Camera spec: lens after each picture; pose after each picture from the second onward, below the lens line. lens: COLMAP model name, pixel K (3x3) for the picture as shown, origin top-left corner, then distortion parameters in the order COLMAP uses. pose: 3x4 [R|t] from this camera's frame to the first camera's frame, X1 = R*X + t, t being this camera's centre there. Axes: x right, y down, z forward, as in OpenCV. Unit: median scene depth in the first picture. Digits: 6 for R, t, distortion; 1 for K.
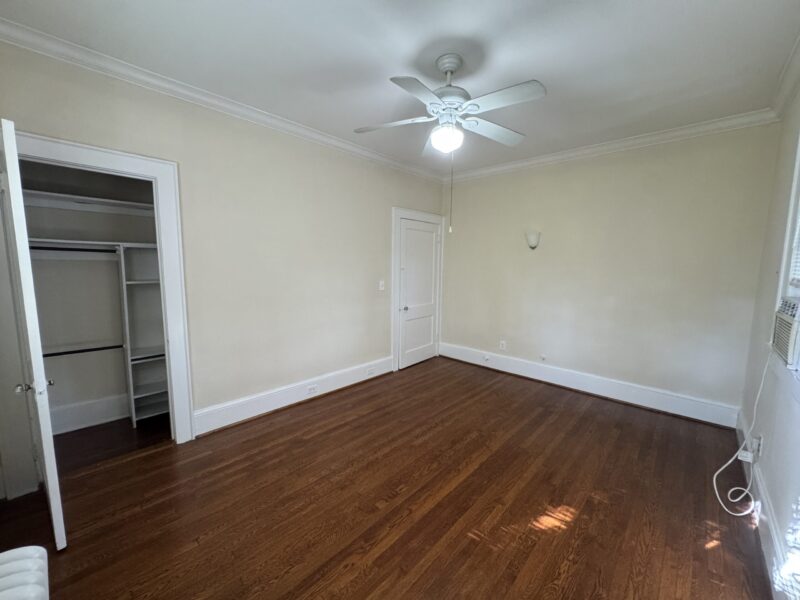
lens RADIAL K [[321.6, 0, 397.1], [0, 321.6, 301.4], [0, 0, 1]] dist [-0.001452, -0.000144]
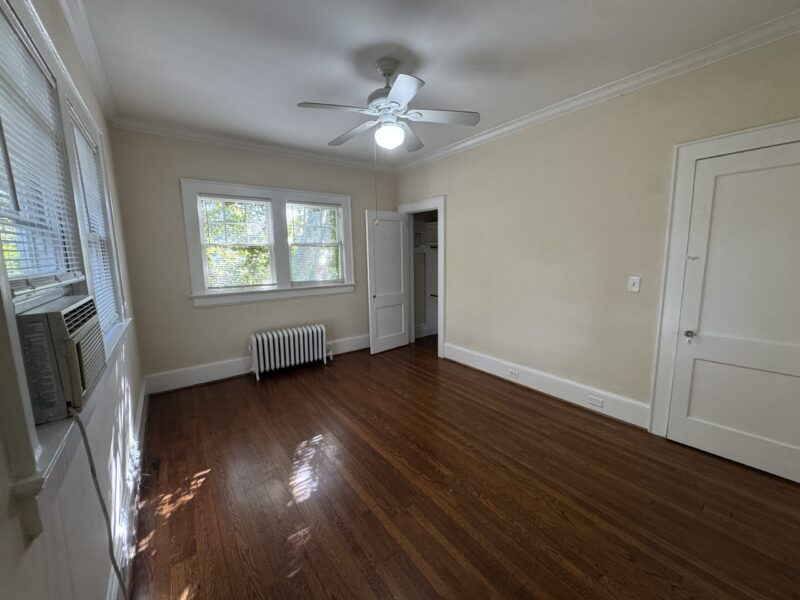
lens RADIAL K [[321.6, 0, 397.1], [0, 321.6, 301.4], [0, 0, 1]] dist [-0.001452, -0.000144]
pose [[-0.189889, 0.137097, -0.972186, 0.884261], [-0.099223, 0.982453, 0.157925, -0.092053], [0.976779, 0.126452, -0.172954, 0.890466]]
